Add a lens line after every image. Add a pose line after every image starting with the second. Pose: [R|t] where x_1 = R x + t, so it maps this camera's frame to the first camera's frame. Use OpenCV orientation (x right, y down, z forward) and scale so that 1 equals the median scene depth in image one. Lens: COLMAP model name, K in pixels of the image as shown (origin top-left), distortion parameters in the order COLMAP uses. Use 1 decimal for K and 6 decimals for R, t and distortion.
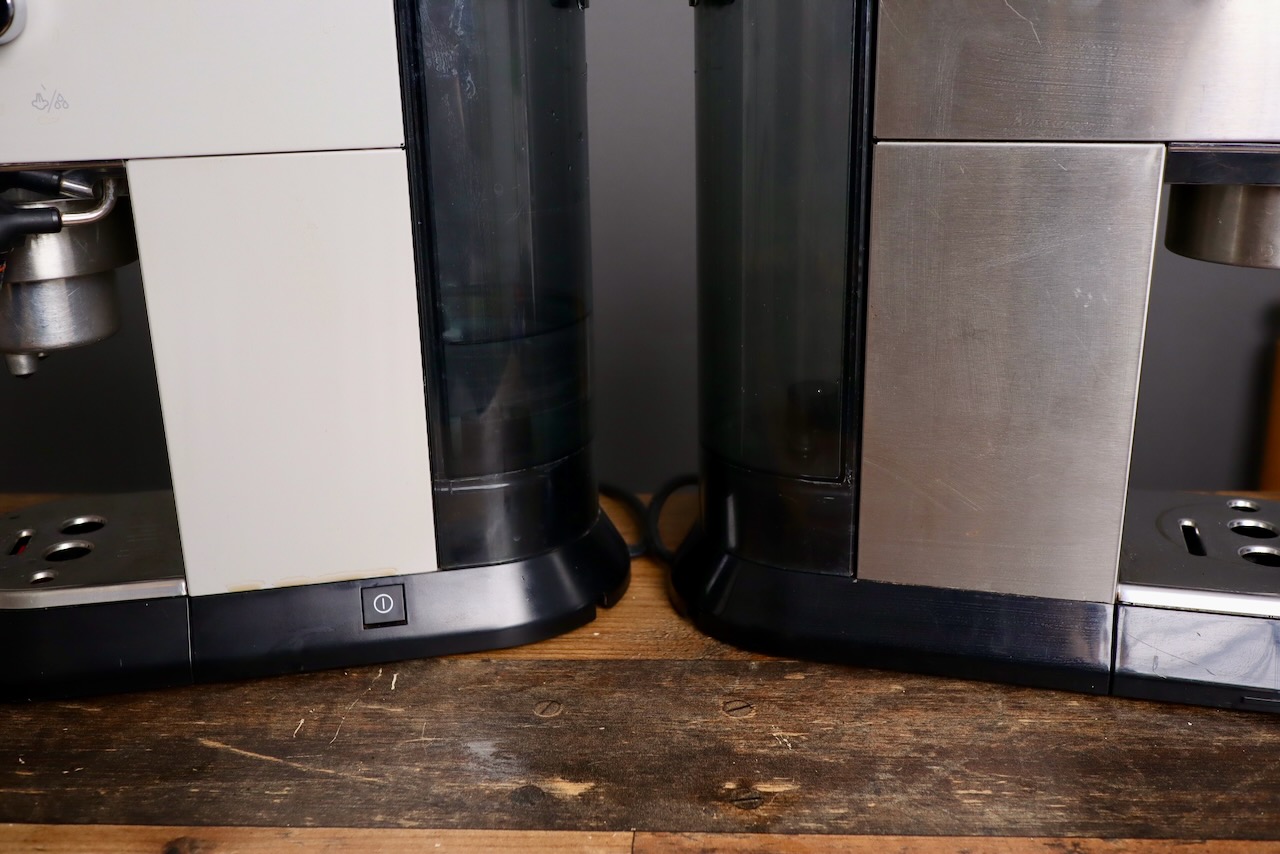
lens RADIAL K [[1245.1, 0, 641.9], [0, 1245.1, 451.4], [0, 0, 1]] dist [0.011015, -0.020823]
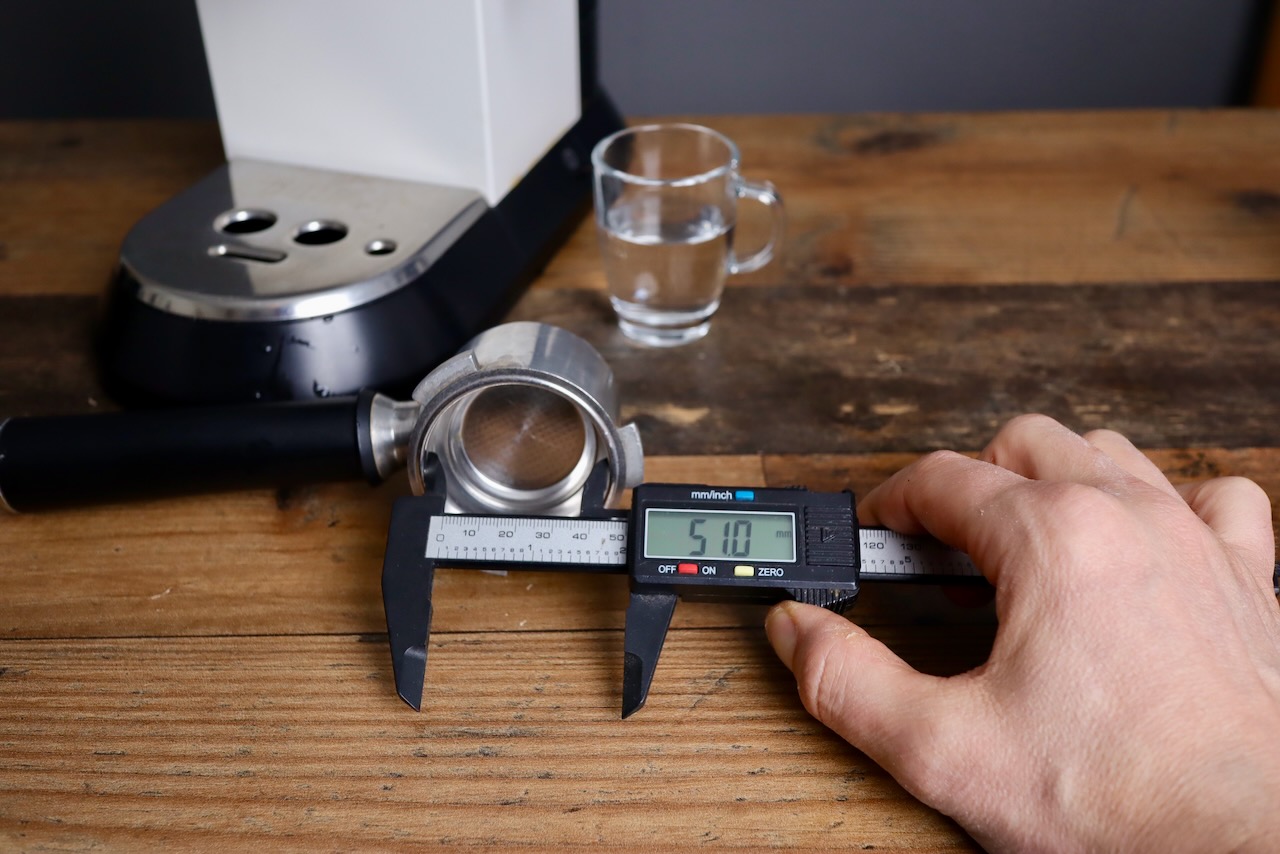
lens RADIAL K [[1245.1, 0, 641.9], [0, 1245.1, 451.4], [0, 0, 1]] dist [0.011015, -0.020823]
pose [[0.997227, -0.026392, 0.069588, -0.153537], [0.006330, 0.961701, 0.274028, 0.029959], [-0.074155, -0.272828, 0.959201, 0.060917]]
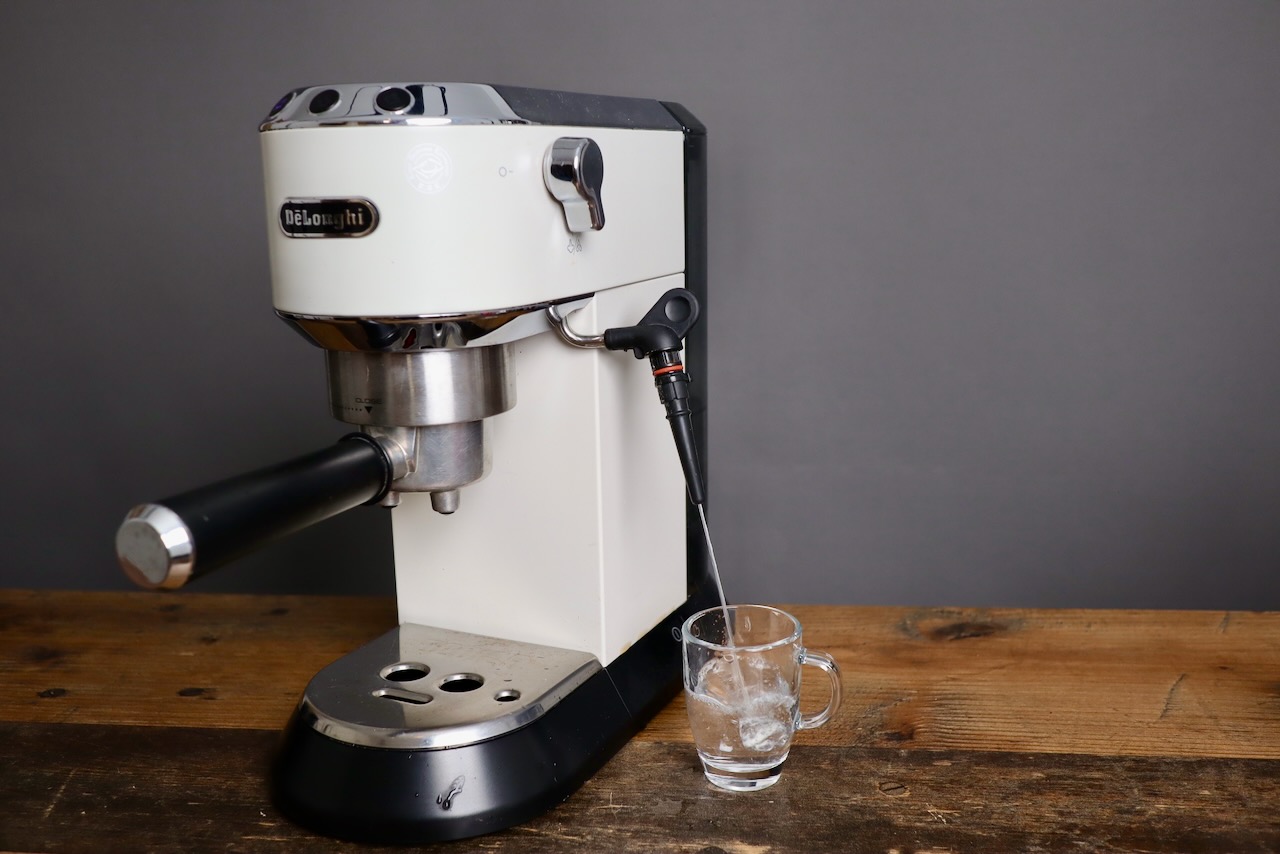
lens RADIAL K [[1245.1, 0, 641.9], [0, 1245.1, 451.4], [0, 0, 1]] dist [0.011015, -0.020823]
pose [[0.998094, 0.012275, -0.060477, -0.087485], [-0.019092, 0.993358, -0.113468, 0.042005], [0.058682, 0.114406, 0.991699, -0.151057]]
